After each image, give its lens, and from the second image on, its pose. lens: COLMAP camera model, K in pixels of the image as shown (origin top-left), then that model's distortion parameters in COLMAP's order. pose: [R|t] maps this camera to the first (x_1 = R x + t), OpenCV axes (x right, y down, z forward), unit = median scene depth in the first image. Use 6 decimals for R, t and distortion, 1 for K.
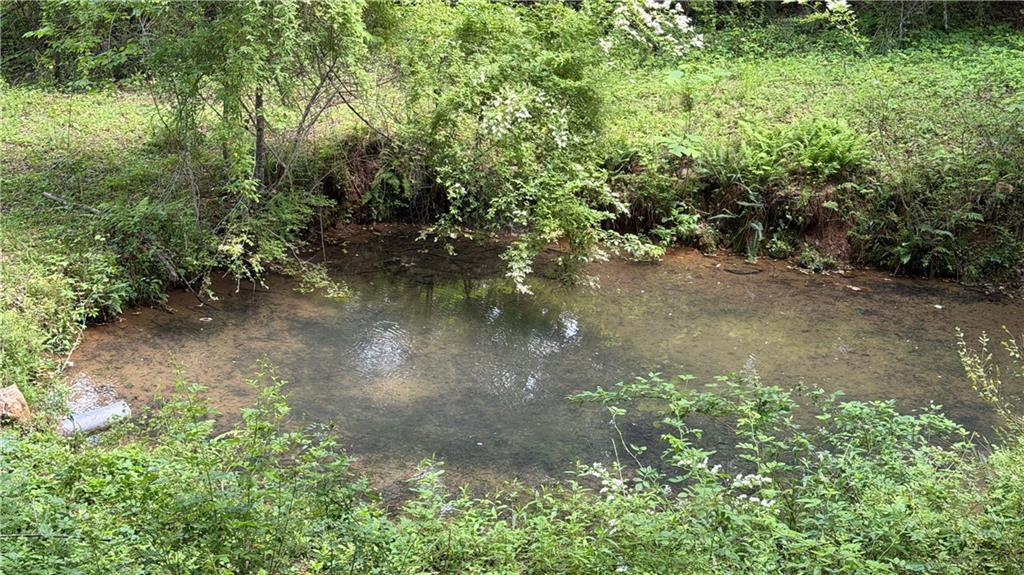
lens RADIAL K [[1415.6, 0, 515.8], [0, 1415.6, 287.2], [0, 0, 1]] dist [0.131138, 0.000000]
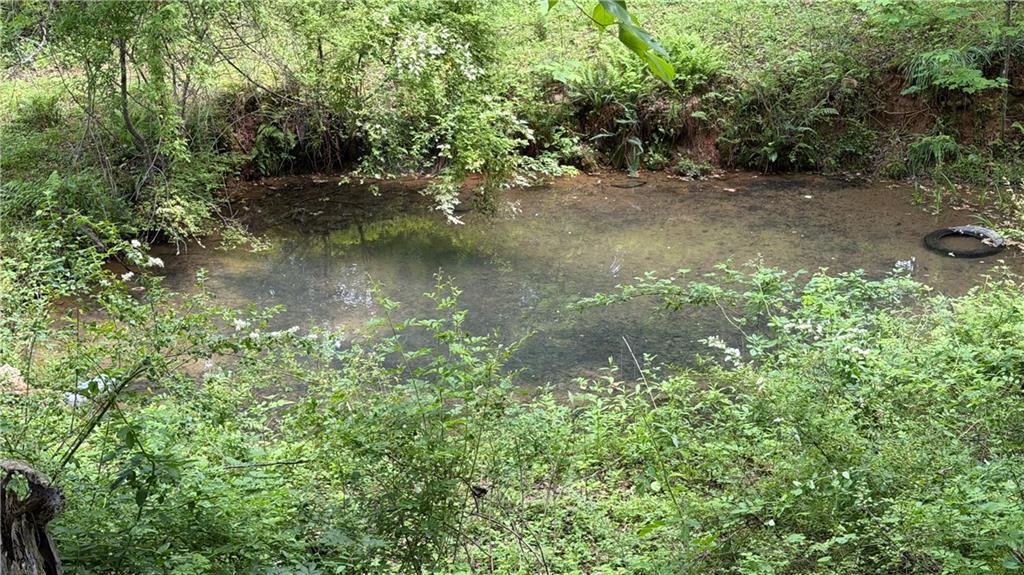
lens RADIAL K [[1415.6, 0, 514.3], [0, 1415.6, 291.2], [0, 0, 1]] dist [0.131138, 0.000000]
pose [[0.975665, -0.121725, 0.182375, -0.130063], [0.115199, 0.992277, 0.046001, 0.008984], [-0.186566, -0.023872, 0.982152, -0.025209]]
